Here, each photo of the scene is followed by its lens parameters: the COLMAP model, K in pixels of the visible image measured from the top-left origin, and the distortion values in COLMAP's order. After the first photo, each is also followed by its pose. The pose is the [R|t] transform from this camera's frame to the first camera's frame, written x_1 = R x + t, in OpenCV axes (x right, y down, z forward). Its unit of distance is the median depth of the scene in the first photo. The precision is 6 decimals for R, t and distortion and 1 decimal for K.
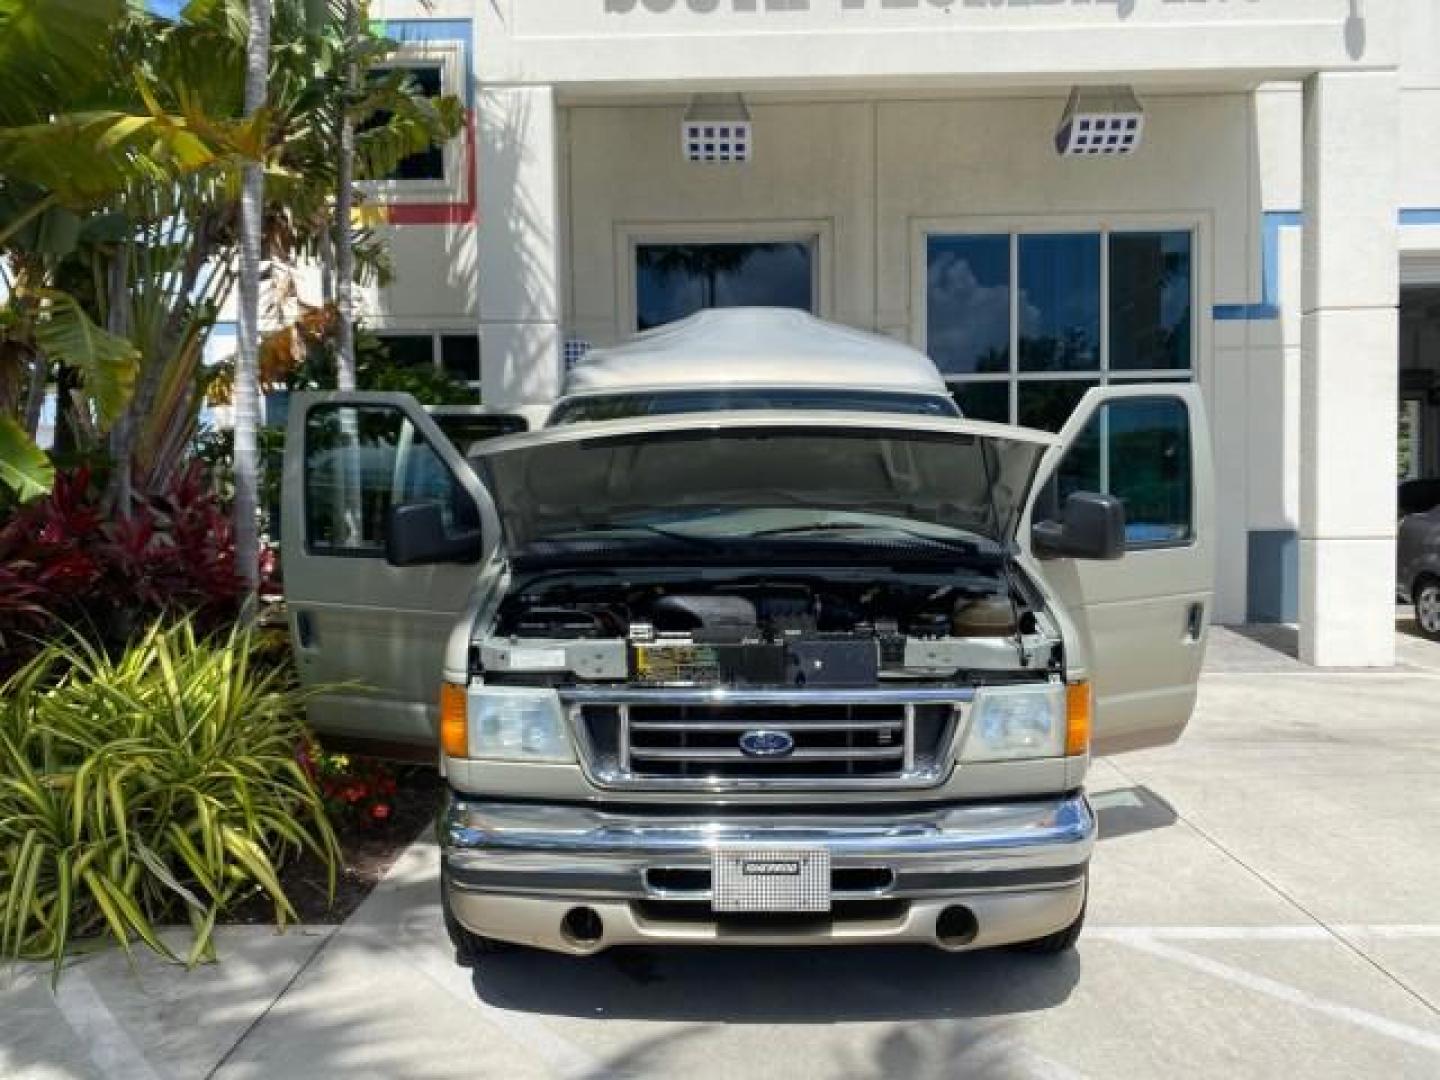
lens RADIAL K [[1104.7, 0, 719.8], [0, 1104.7, 527.3], [0, 0, 1]] dist [0.023742, -0.025426]
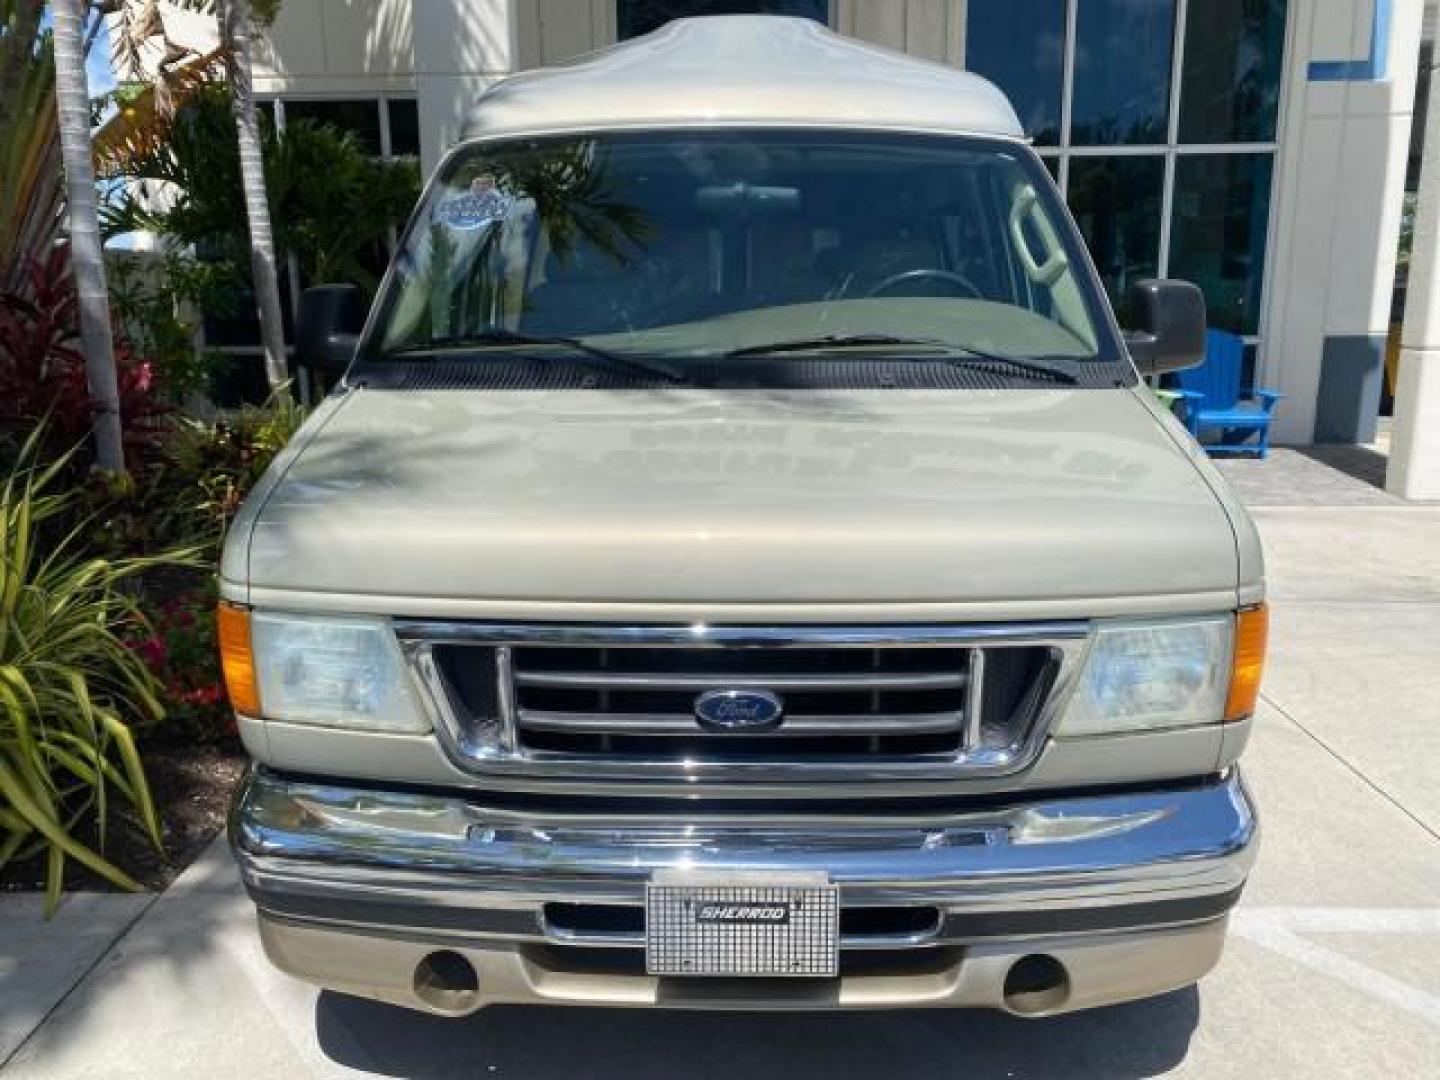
lens RADIAL K [[1114.7, 0, 715.5], [0, 1114.7, 529.8], [0, 0, 1]] dist [0.006300, 0.005246]
pose [[0.999935, 0.004981, -0.010222, 0.032452], [-0.003085, 0.984079, 0.177706, -0.008841], [0.010945, -0.177663, 0.984030, 0.380636]]
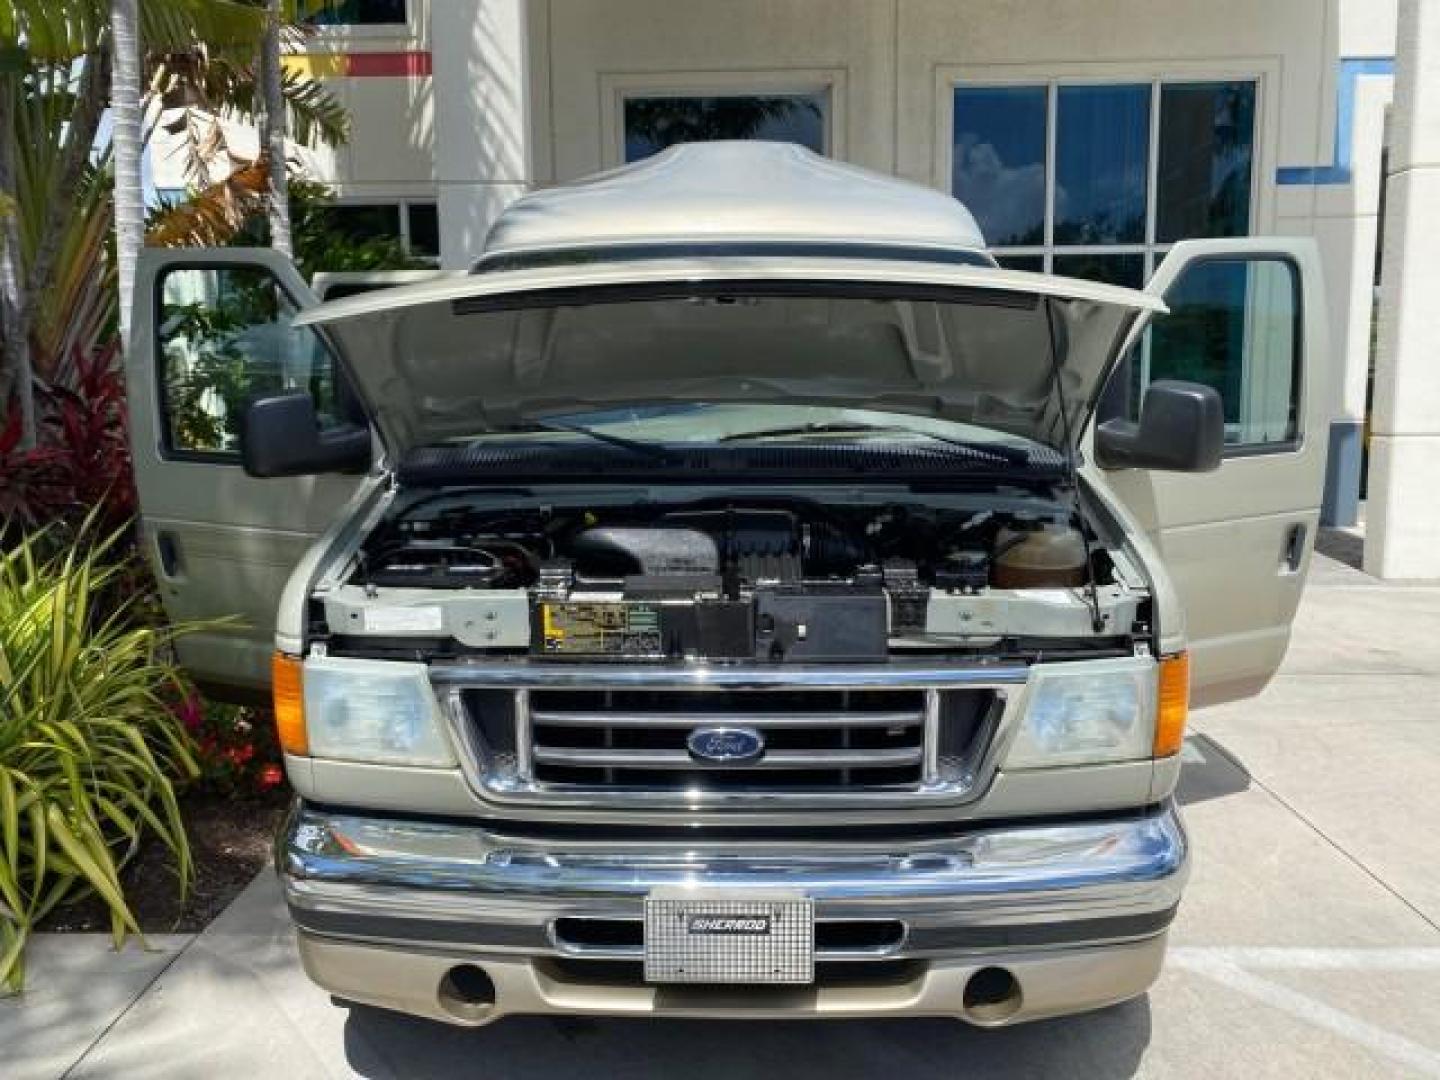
lens RADIAL K [[1114.7, 0, 715.5], [0, 1114.7, 529.8], [0, 0, 1]] dist [0.006300, 0.005246]
pose [[0.999891, 0.002979, -0.014490, 0.041703], [-0.001506, 0.994924, 0.100621, -0.008760], [0.014717, -0.100588, 0.994819, 0.288424]]
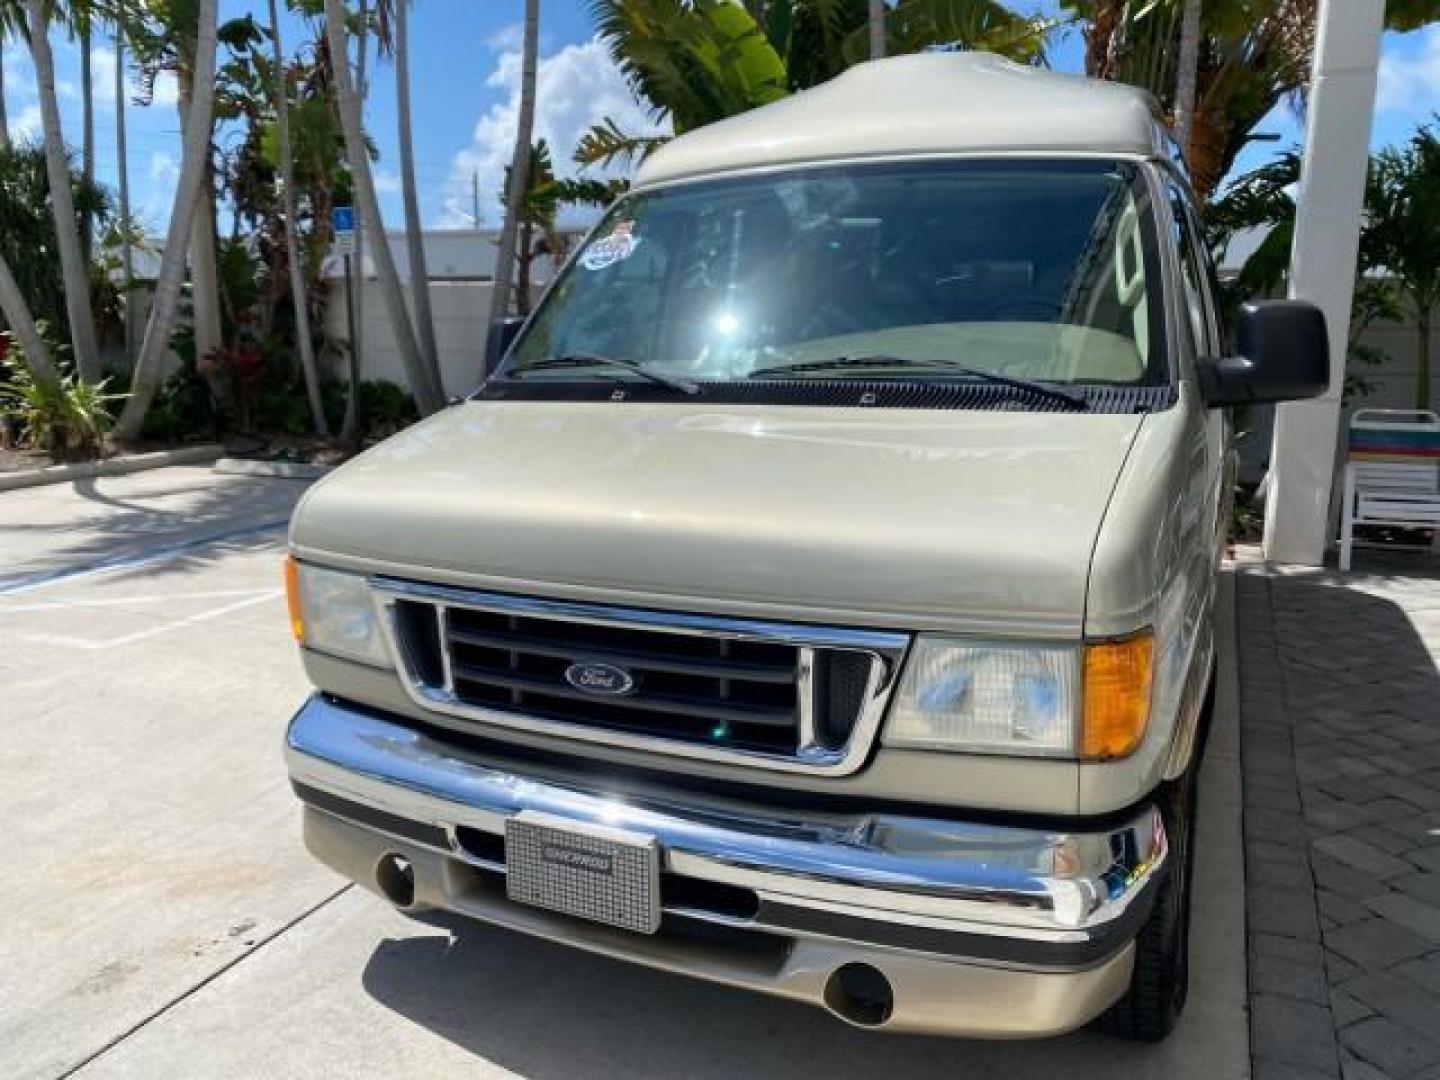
lens RADIAL K [[1121.0, 0, 703.4], [0, 1121.0, 547.2], [0, 0, 1]] dist [0.000197, -0.009176]
pose [[0.909829, 0.076926, -0.407791, 0.341478], [-0.013668, 0.987690, 0.155823, 0.006718], [0.414758, -0.136199, 0.899681, 0.382473]]
